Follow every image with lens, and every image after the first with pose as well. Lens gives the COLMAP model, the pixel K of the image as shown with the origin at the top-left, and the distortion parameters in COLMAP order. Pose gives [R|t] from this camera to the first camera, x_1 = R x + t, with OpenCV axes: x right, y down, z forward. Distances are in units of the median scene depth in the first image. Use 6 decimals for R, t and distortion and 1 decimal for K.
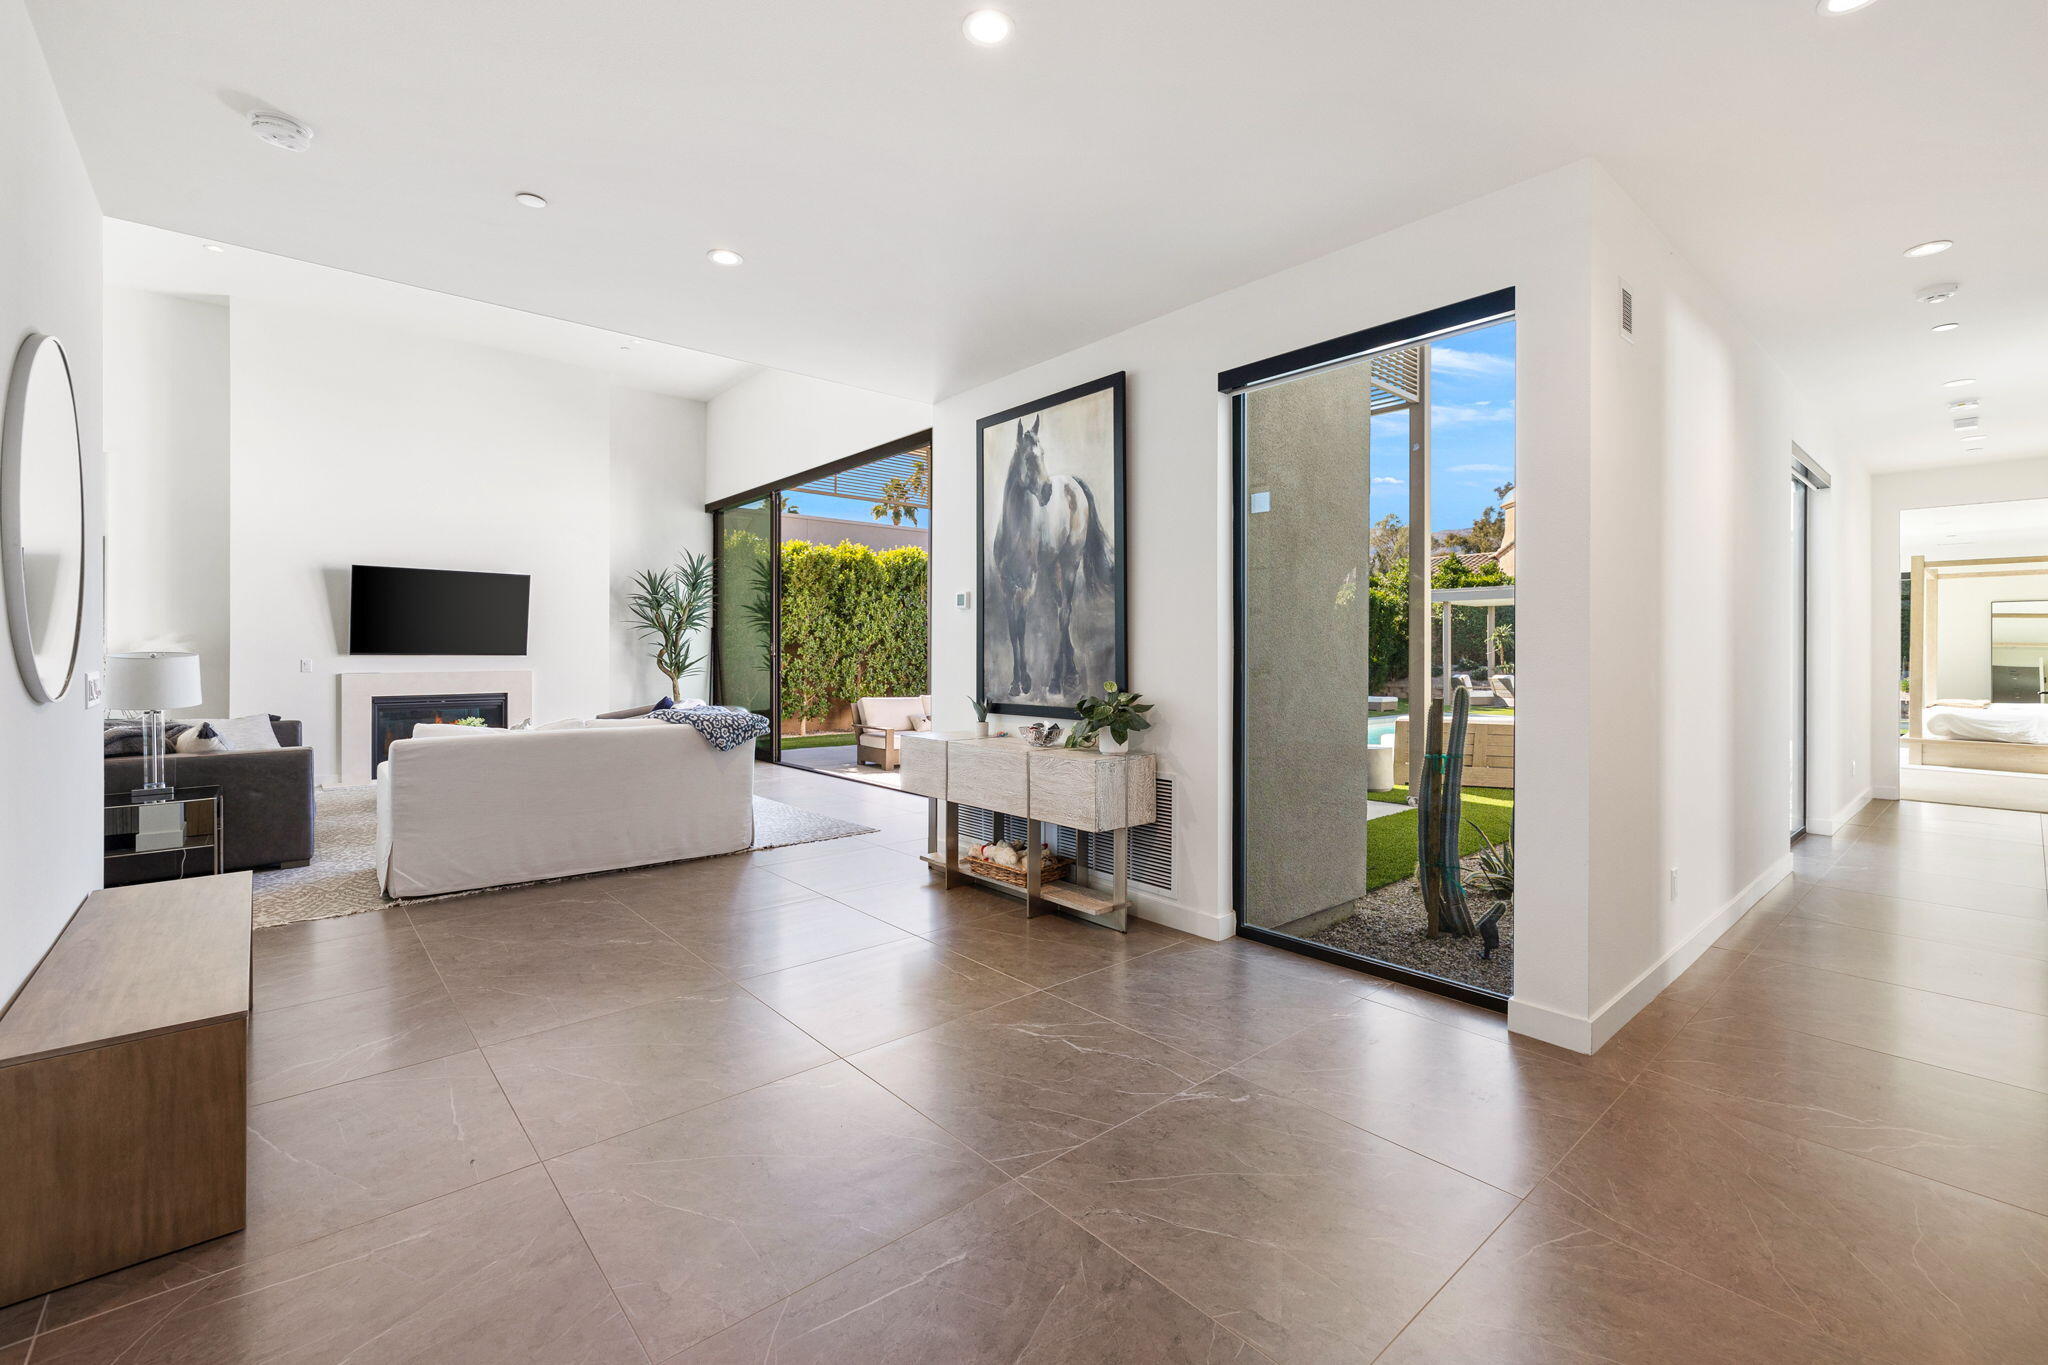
lens RADIAL K [[861.3, 0, 1025.3], [0, 861.3, 653.2], [0, 0, 1]] dist [0.001194, 0.000058]
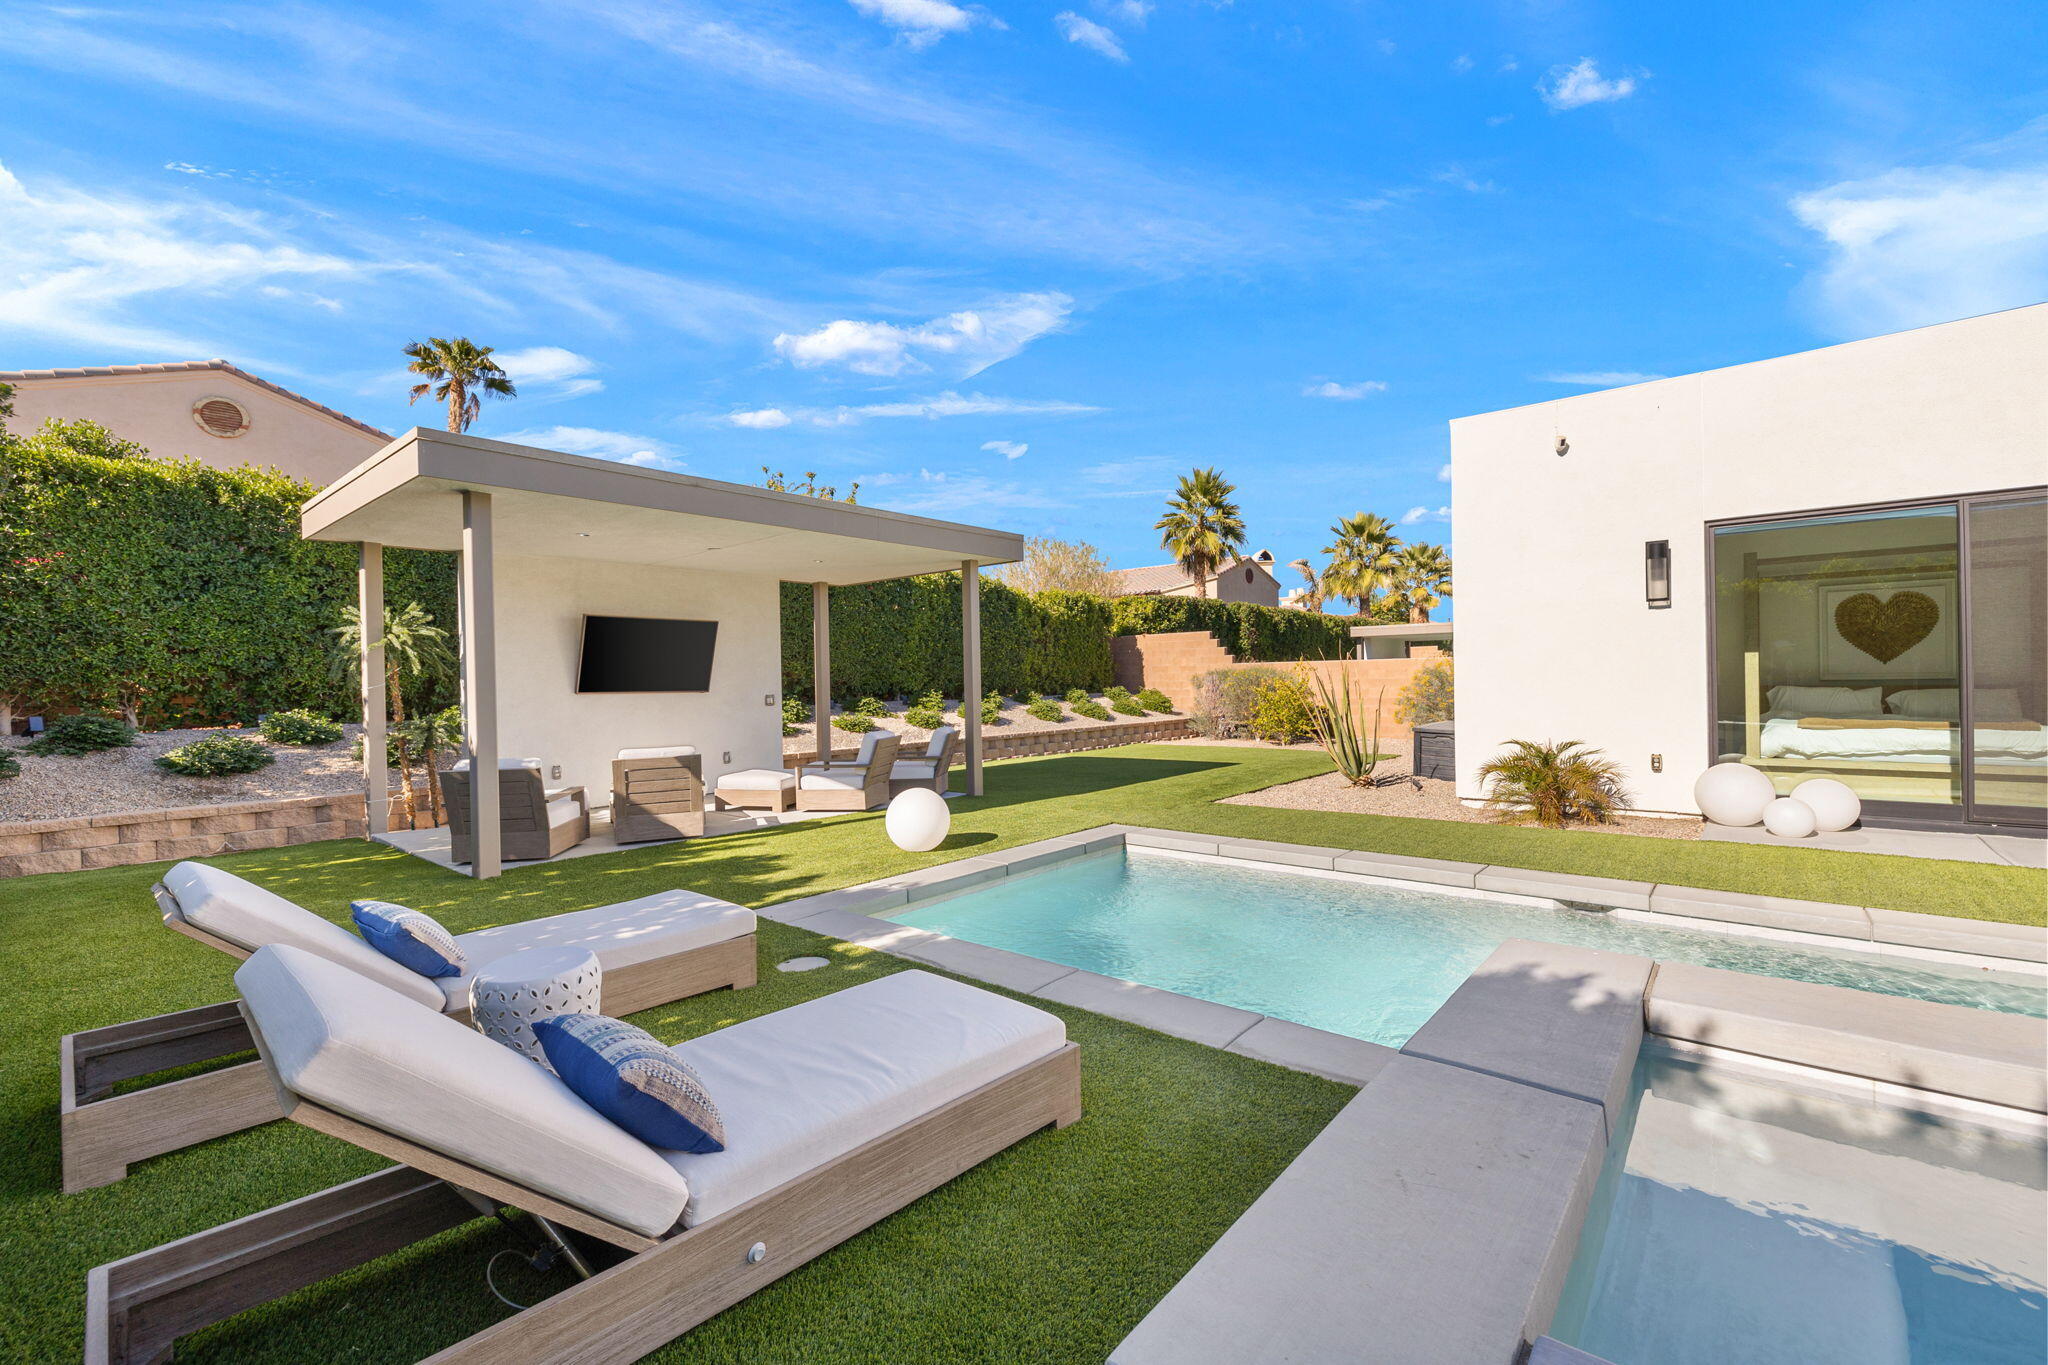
lens RADIAL K [[861.3, 0, 1029.4], [0, 861.3, 690.4], [0, 0, 1]] dist [0.001194, 0.000058]
pose [[-0.147460, -0.008934, 0.989028, 0.378199], [0.021039, 0.999705, 0.012167, 0.003328], [-0.988844, 0.022602, -0.147228, 1.658968]]
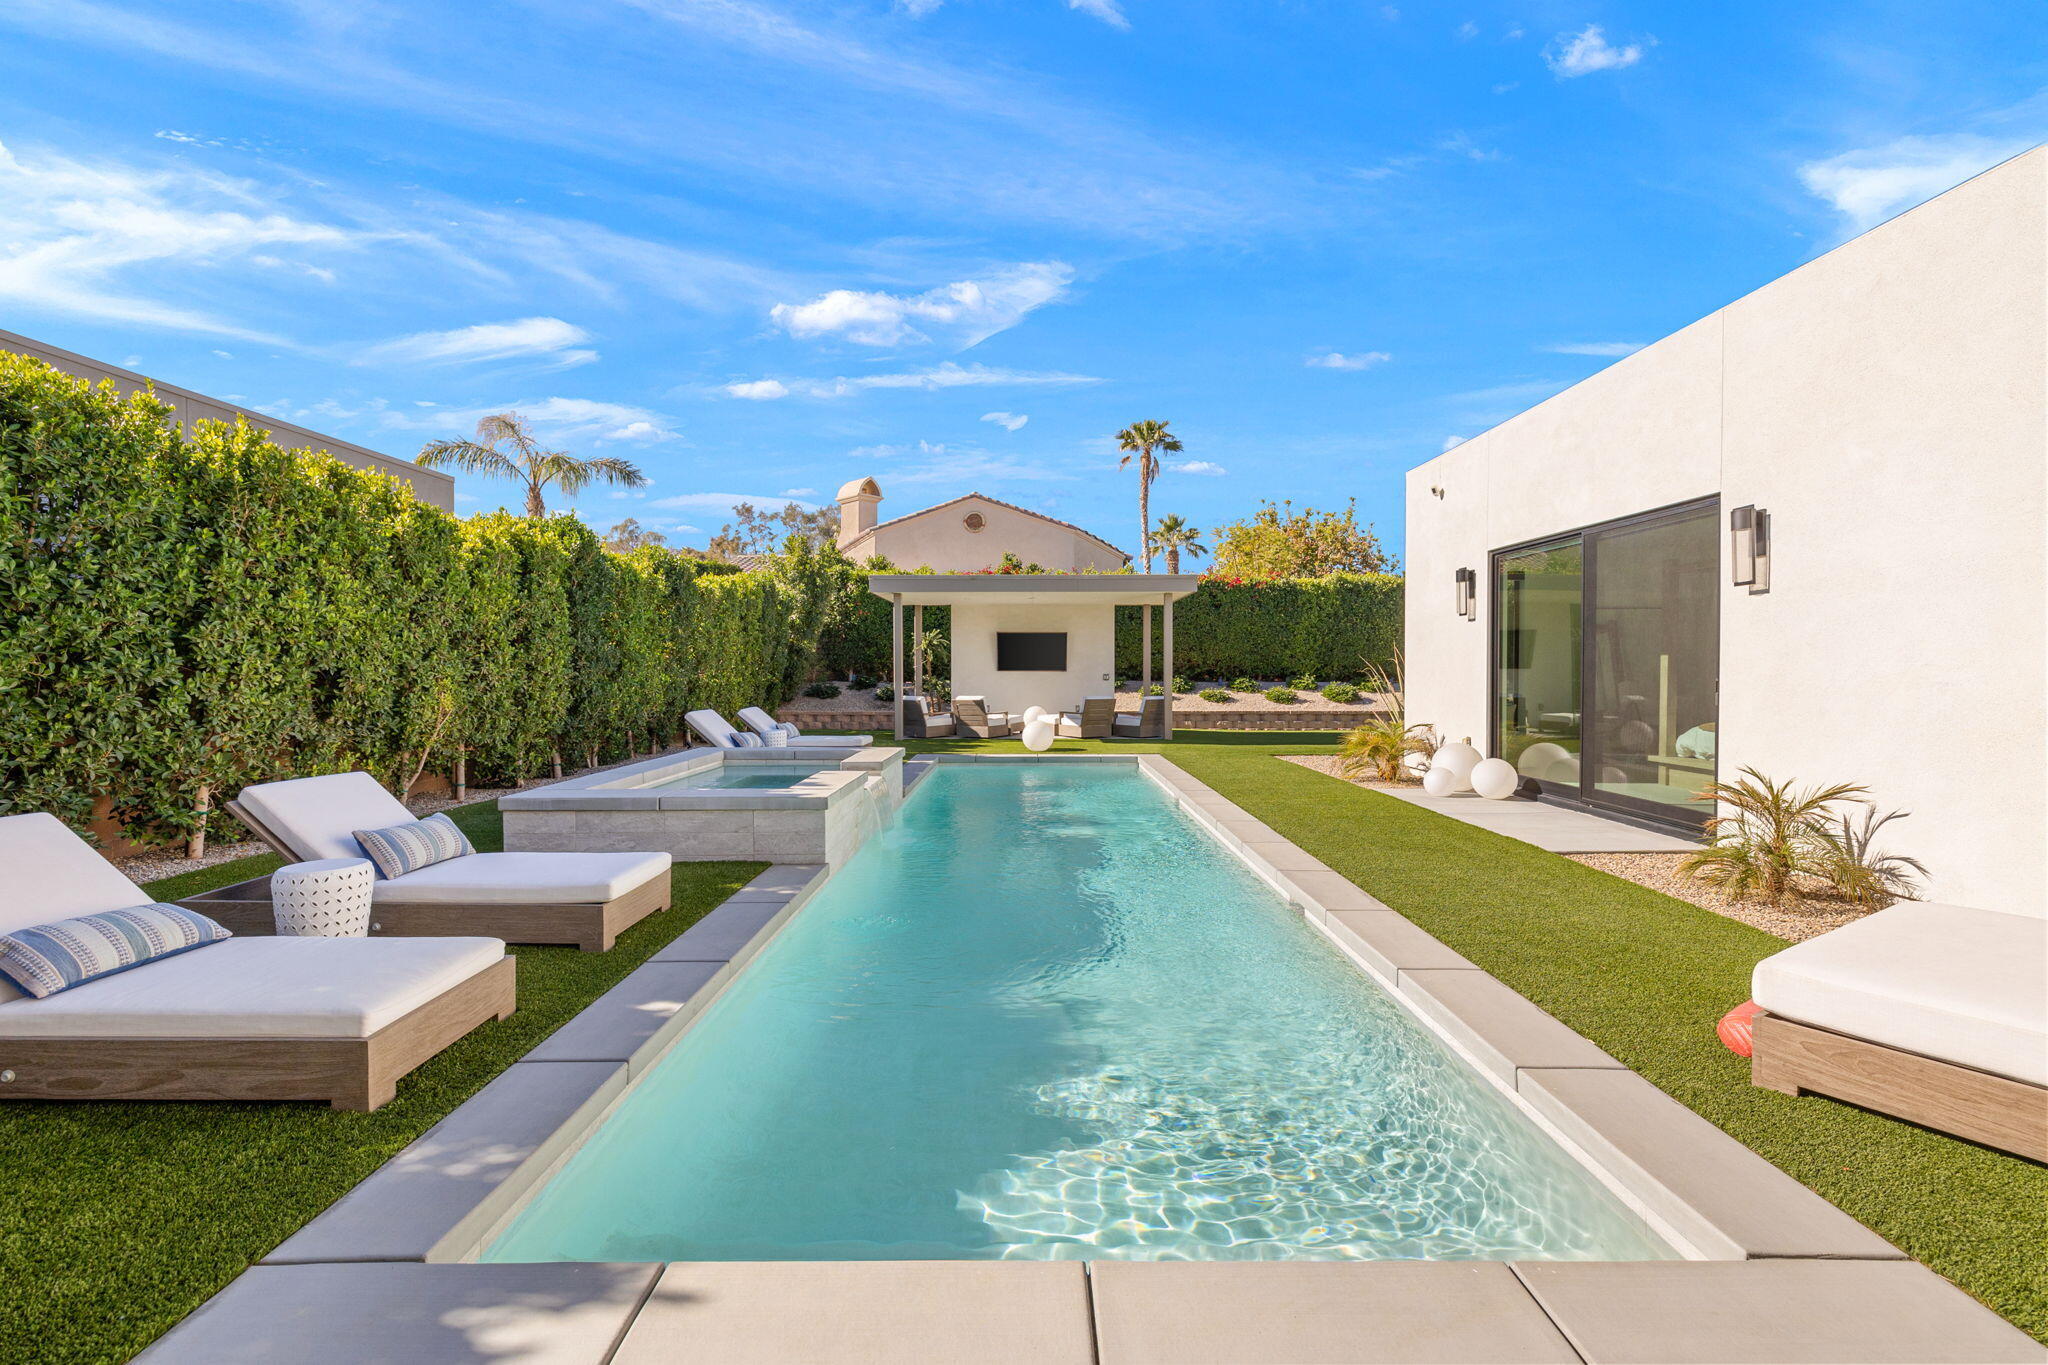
lens RADIAL K [[861.3, 0, 1029.5], [0, 861.3, 685.0], [0, 0, 1]] dist [0.001194, 0.000058]
pose [[0.653731, -0.017101, 0.756534, 0.050168], [0.002544, 0.999789, 0.020401, 0.001153], [-0.756723, -0.011412, 0.653637, 0.875801]]
